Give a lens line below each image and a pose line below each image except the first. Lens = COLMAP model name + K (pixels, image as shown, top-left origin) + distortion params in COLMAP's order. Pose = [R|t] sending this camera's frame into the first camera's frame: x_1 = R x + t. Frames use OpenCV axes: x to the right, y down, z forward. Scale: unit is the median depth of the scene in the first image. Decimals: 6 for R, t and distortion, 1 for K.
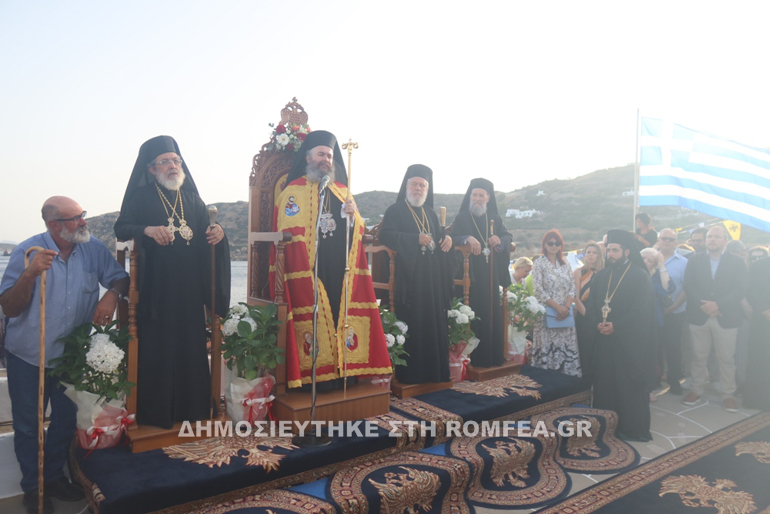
lens RADIAL K [[531.3, 0, 391.1], [0, 531.3, 259.7], [0, 0, 1]] dist [0.002520, -0.000235]
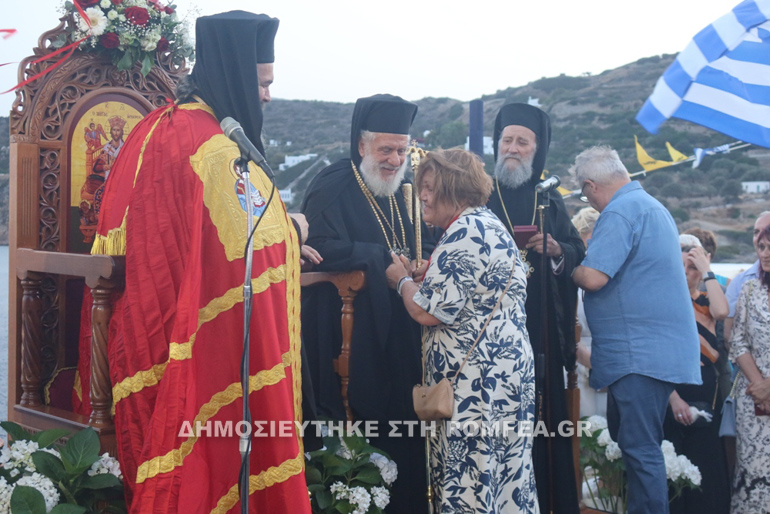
lens RADIAL K [[1095.1, 0, 387.2], [0, 1095.1, 263.6], [0, 0, 1]] dist [-0.004875, -0.017184]
pose [[0.989594, -0.010897, 0.143475, -0.101217], [0.007463, 0.999673, 0.024455, -0.058174], [-0.143694, -0.023130, 0.989352, 0.124693]]
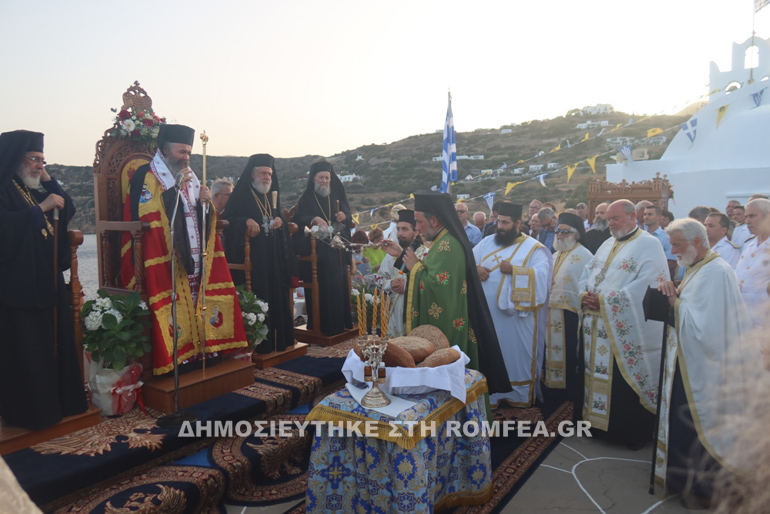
lens RADIAL K [[531.3, 0, 391.1], [0, 531.3, 259.7], [0, 0, 1]] dist [0.002520, -0.000235]
pose [[0.945500, -0.053223, 0.321242, -0.072611], [0.031692, 0.996909, 0.071888, -0.033534], [-0.324075, -0.057789, 0.944265, -0.102989]]
